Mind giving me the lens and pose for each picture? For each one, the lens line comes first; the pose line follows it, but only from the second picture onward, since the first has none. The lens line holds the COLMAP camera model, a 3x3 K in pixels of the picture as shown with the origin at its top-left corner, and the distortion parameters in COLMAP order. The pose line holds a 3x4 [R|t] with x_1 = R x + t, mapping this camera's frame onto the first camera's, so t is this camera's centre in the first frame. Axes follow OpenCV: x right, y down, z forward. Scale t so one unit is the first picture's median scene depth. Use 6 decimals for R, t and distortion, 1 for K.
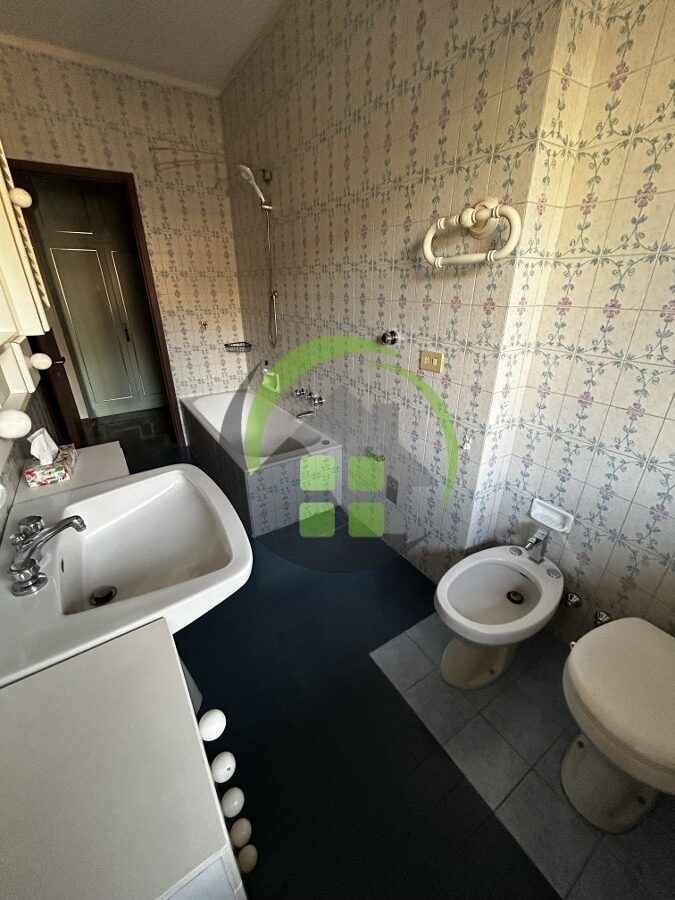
lens RADIAL K [[361.9, 0, 337.1], [0, 361.9, 448.2], [0, 0, 1]] dist [0.002646, -0.000539]
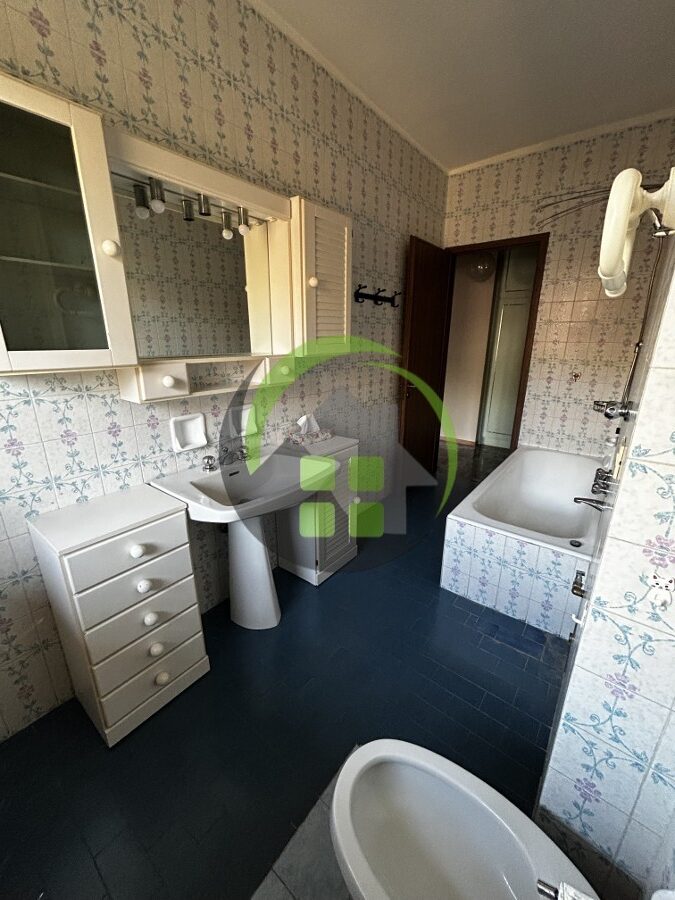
lens RADIAL K [[361.9, 0, 337.1], [0, 361.9, 450.7], [0, 0, 1]] dist [0.002646, -0.000539]
pose [[0.307690, 0.292939, -0.905270, 0.388547], [-0.398746, 0.903548, 0.156853, -0.099373], [0.863903, 0.312711, 0.394821, 0.245748]]
